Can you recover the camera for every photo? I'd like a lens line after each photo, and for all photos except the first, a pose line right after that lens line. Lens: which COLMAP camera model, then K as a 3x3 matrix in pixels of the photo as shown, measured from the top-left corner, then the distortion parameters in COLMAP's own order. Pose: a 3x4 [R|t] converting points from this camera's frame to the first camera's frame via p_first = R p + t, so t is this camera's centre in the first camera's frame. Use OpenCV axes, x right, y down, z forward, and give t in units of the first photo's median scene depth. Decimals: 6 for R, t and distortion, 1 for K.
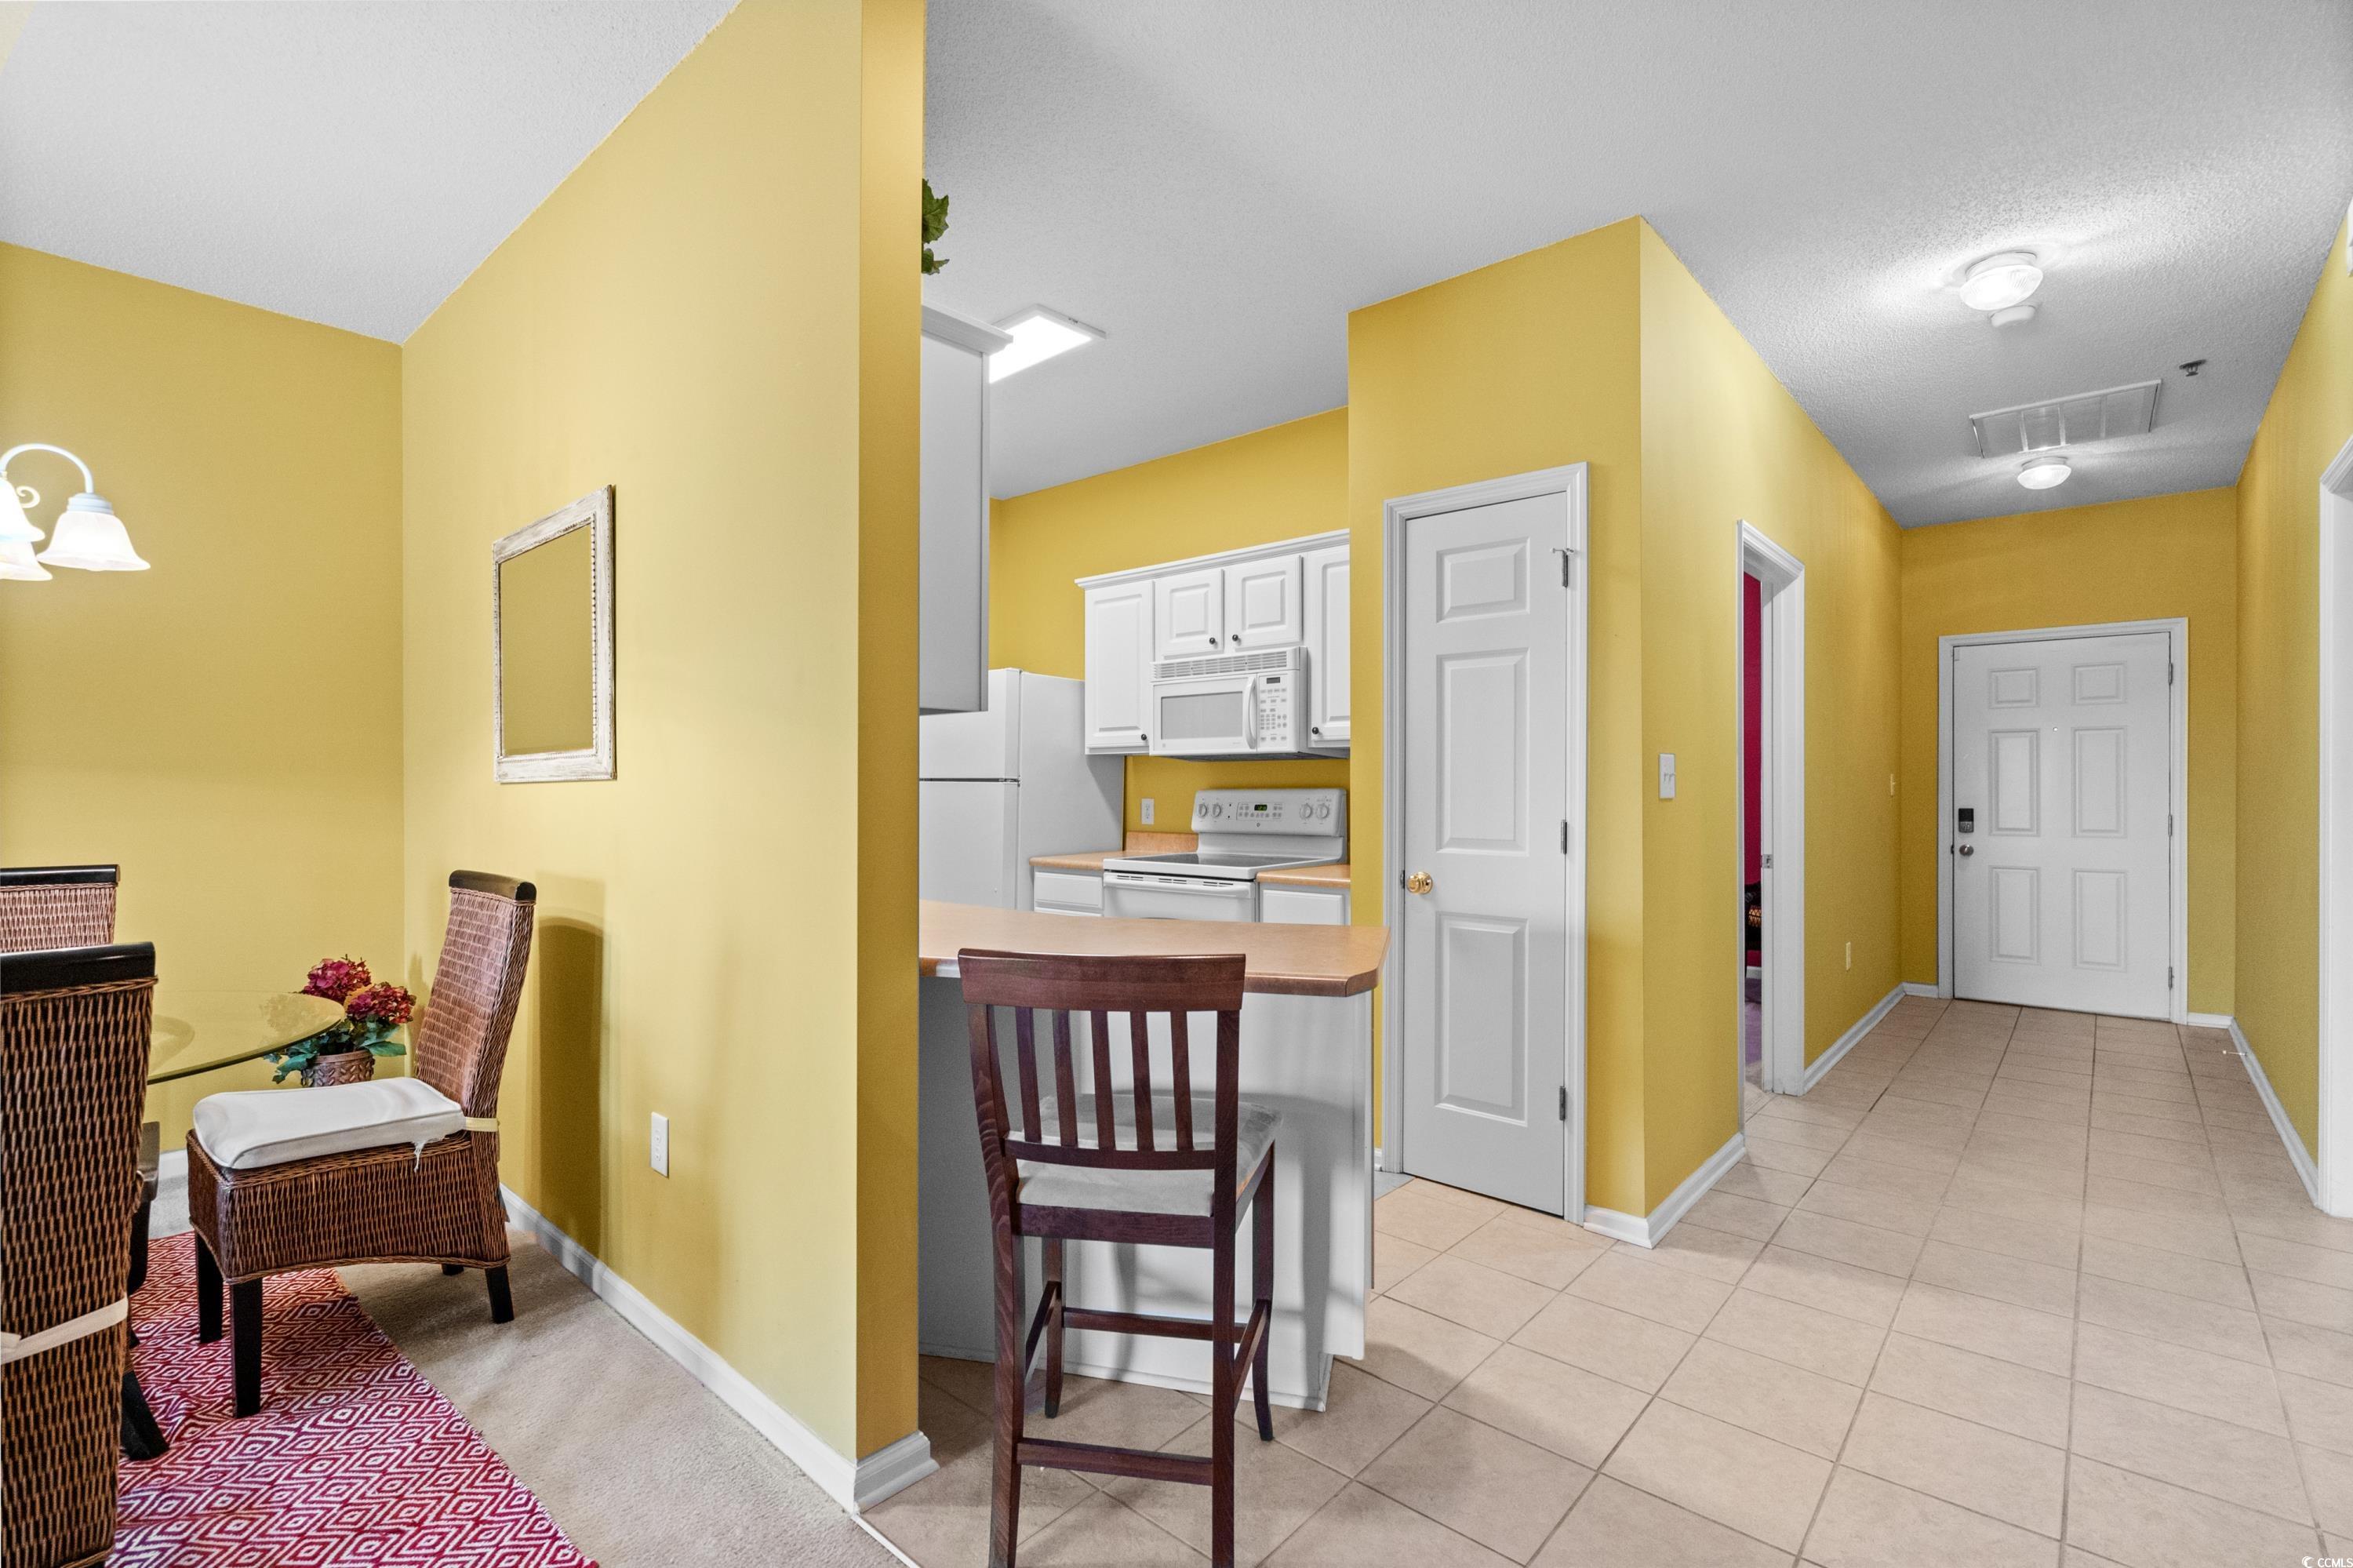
lens RADIAL K [[1064.3, 0, 1173.5], [0, 1064.3, 788.0], [0, 0, 1]] dist [-0.002151, 0.000729]
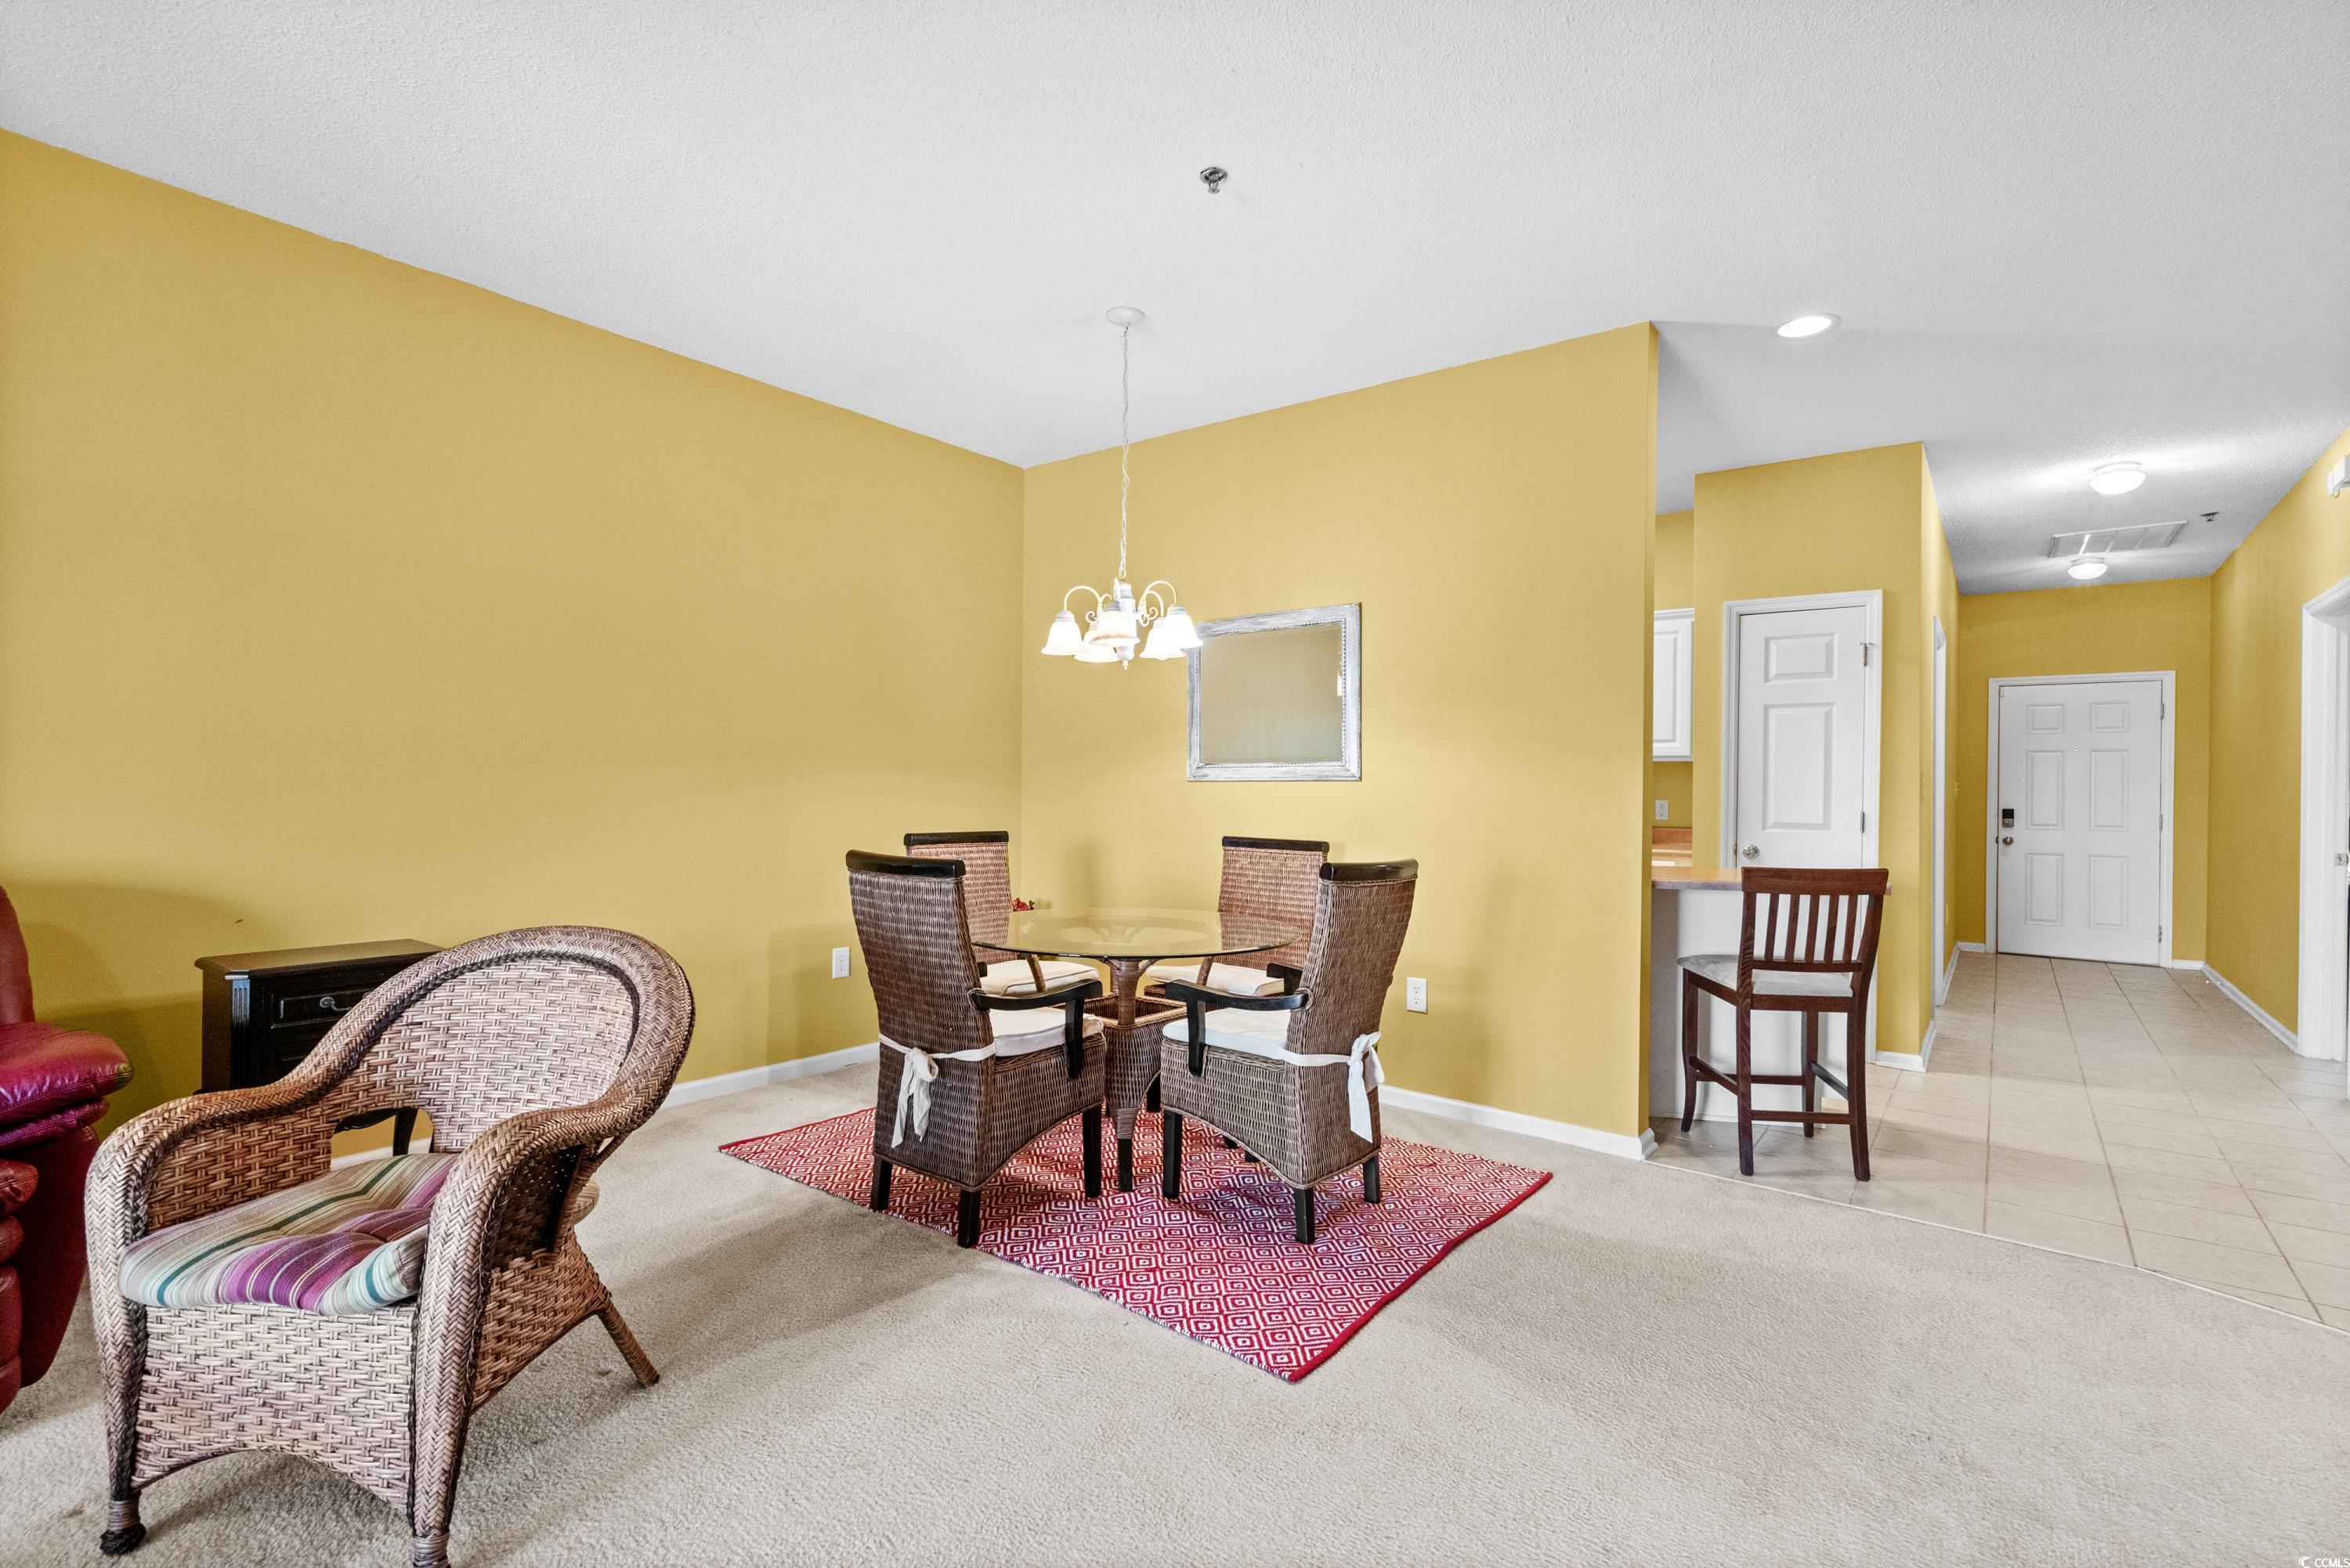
lens RADIAL K [[1062.8, 0, 1176.6], [0, 1062.8, 783.0], [0, 0, 1]] dist [-0.002151, 0.000729]
pose [[0.998244, 0.010751, 0.058253, -0.482298], [-0.010638, 0.999941, -0.002255, 0.001345], [-0.058274, 0.001631, 0.998299, -0.341548]]
